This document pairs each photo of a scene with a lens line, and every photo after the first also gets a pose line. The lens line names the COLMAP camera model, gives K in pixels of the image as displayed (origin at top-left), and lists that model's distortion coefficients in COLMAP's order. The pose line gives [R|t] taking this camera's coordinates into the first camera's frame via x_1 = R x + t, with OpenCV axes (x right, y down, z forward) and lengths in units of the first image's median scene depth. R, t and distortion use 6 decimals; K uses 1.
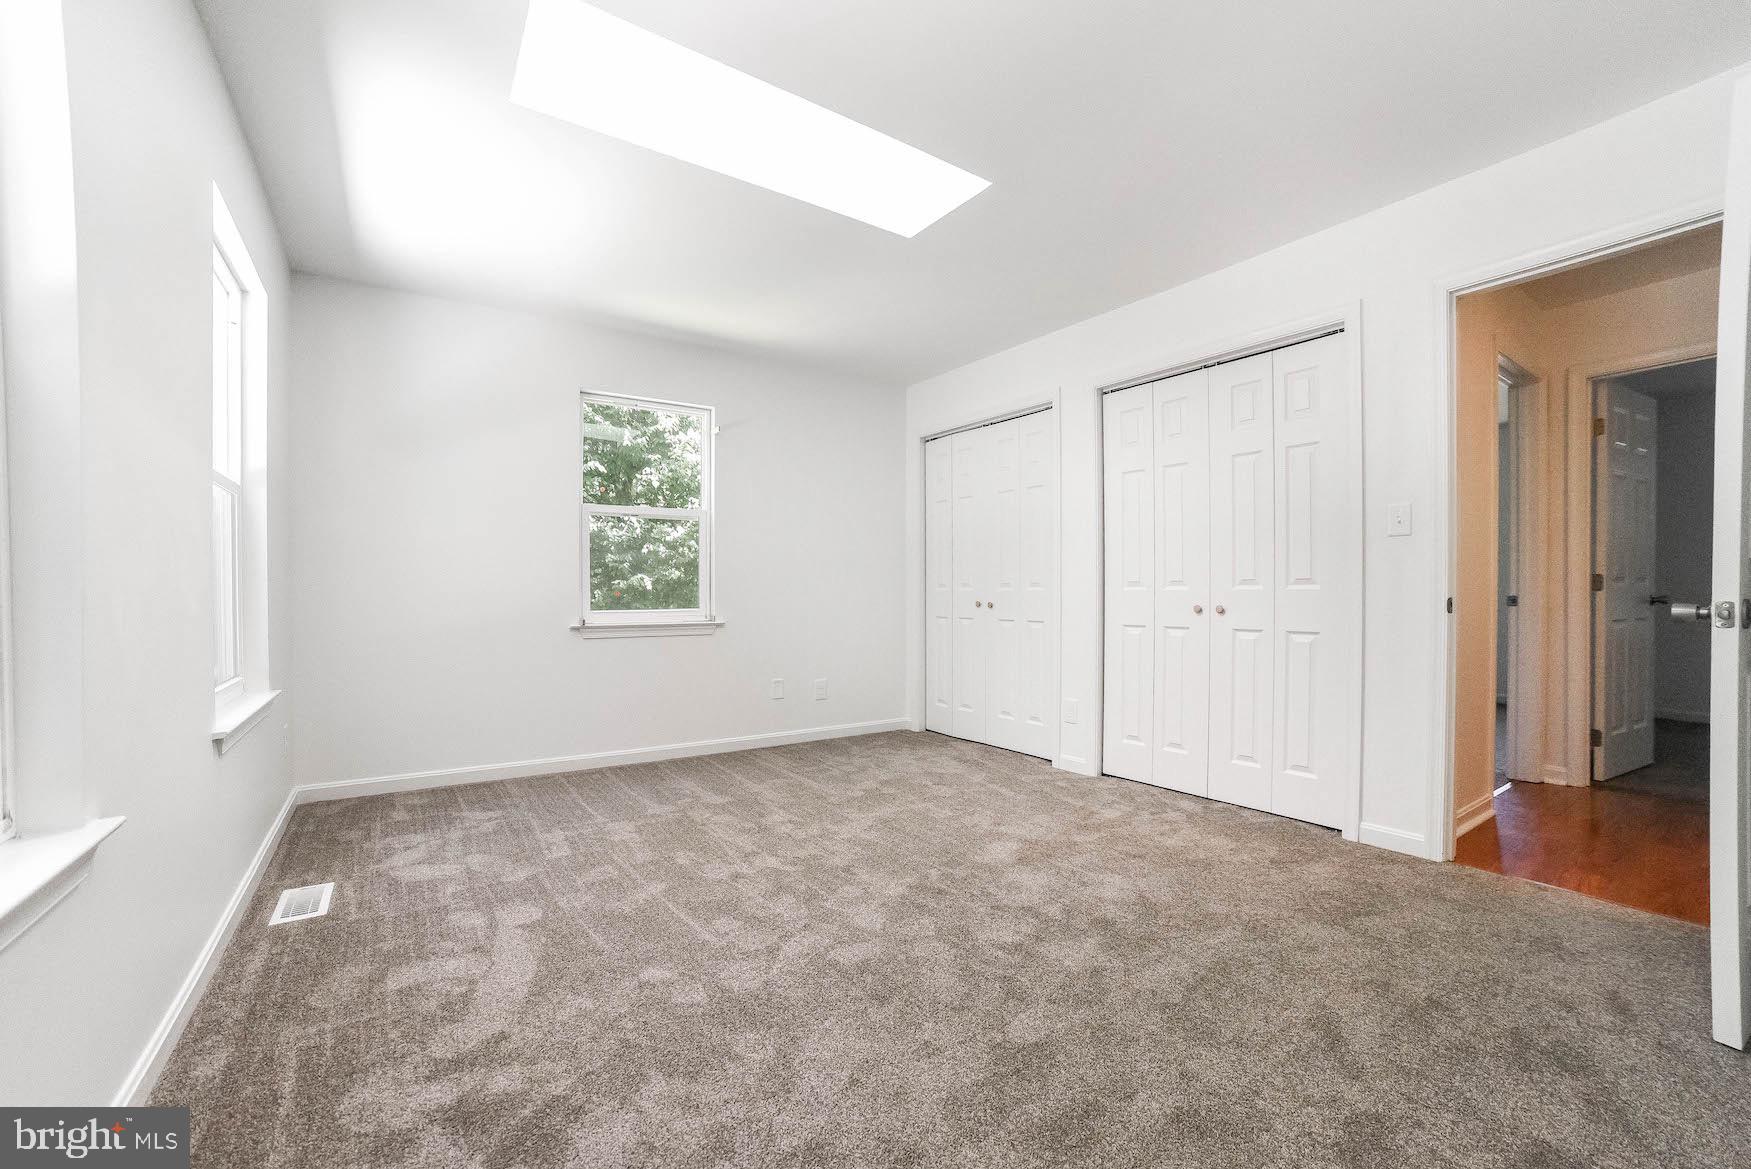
lens RADIAL K [[714.8, 0, 884.0], [0, 714.8, 589.8], [0, 0, 1]] dist [-0.023650, 0.000512]
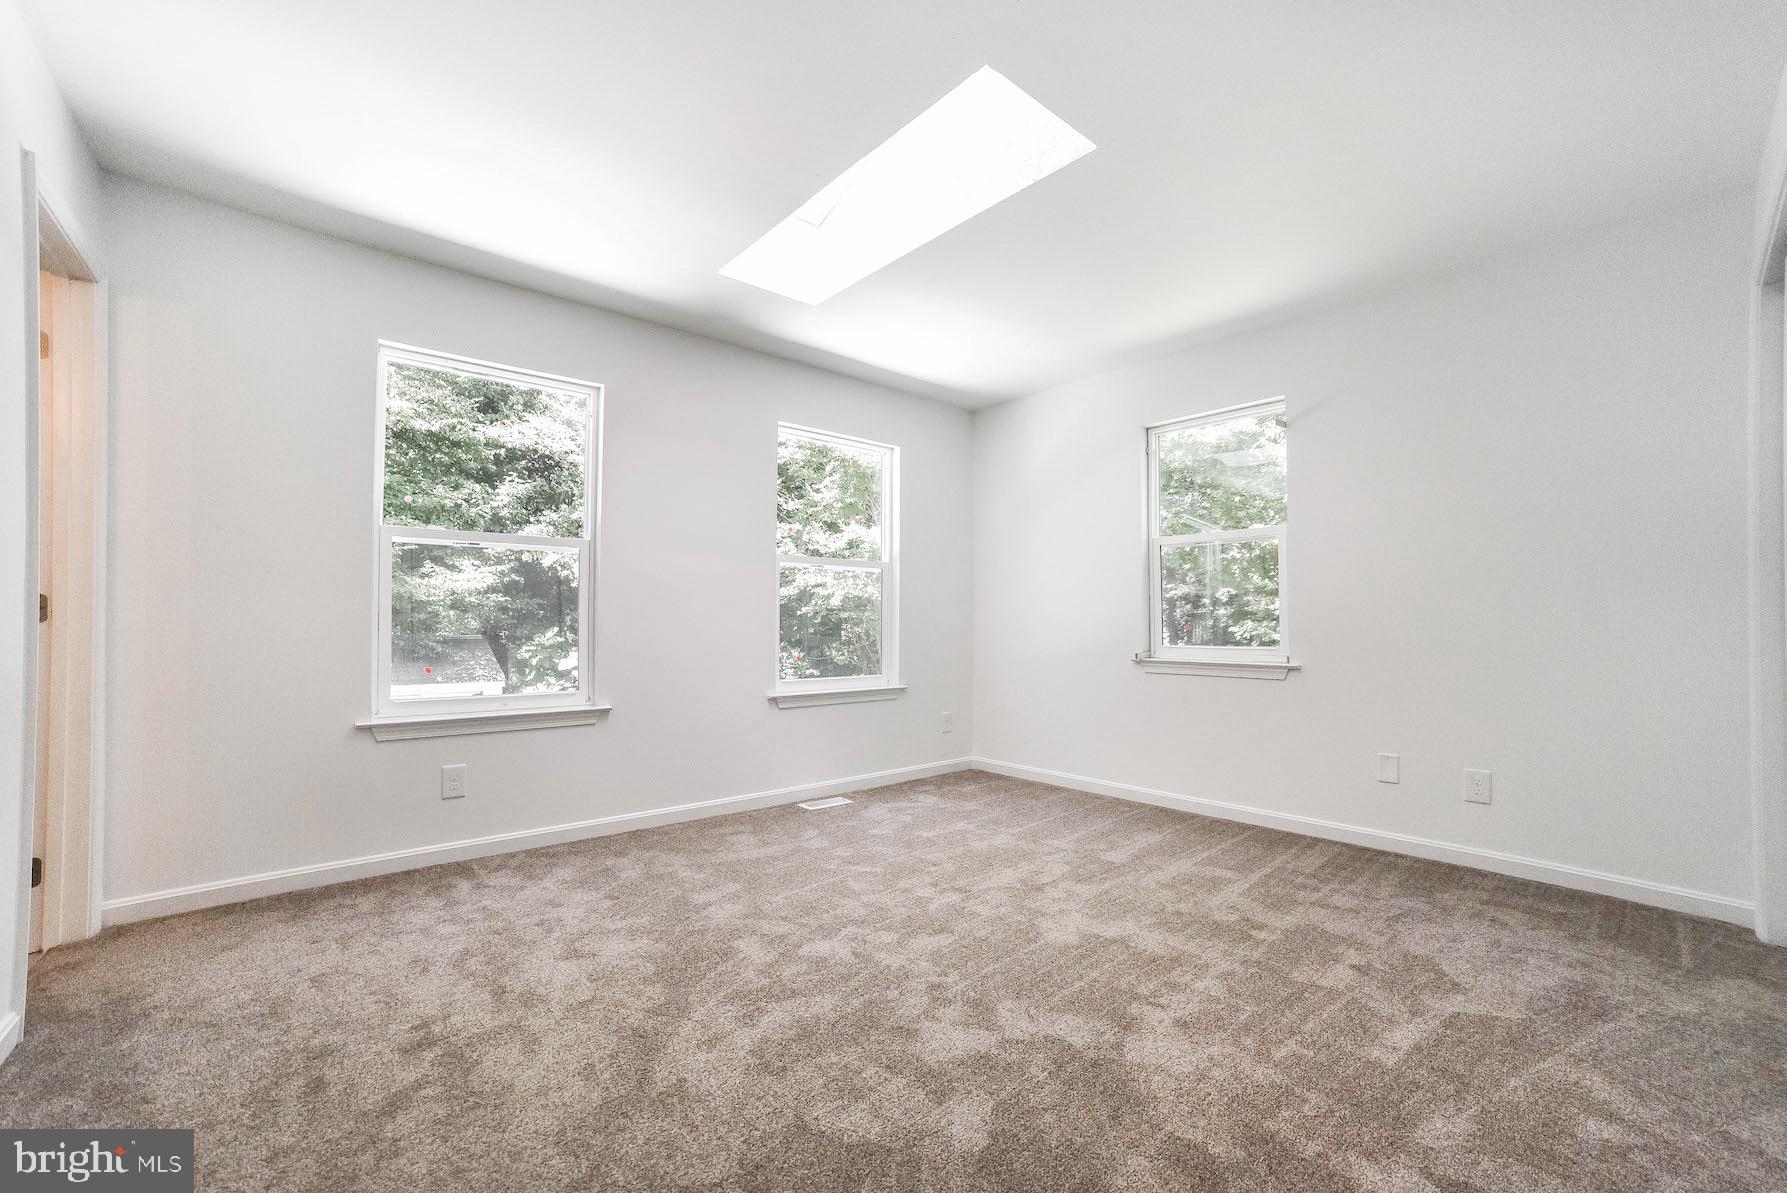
lens RADIAL K [[729.5, 0, 904.9], [0, 729.5, 609.3], [0, 0, 1]] dist [-0.023650, 0.000512]
pose [[0.119084, -0.021394, -0.992654, 0.673001], [0.006826, 0.999762, -0.020728, -0.002470], [0.992861, -0.004308, 0.119201, 0.646075]]
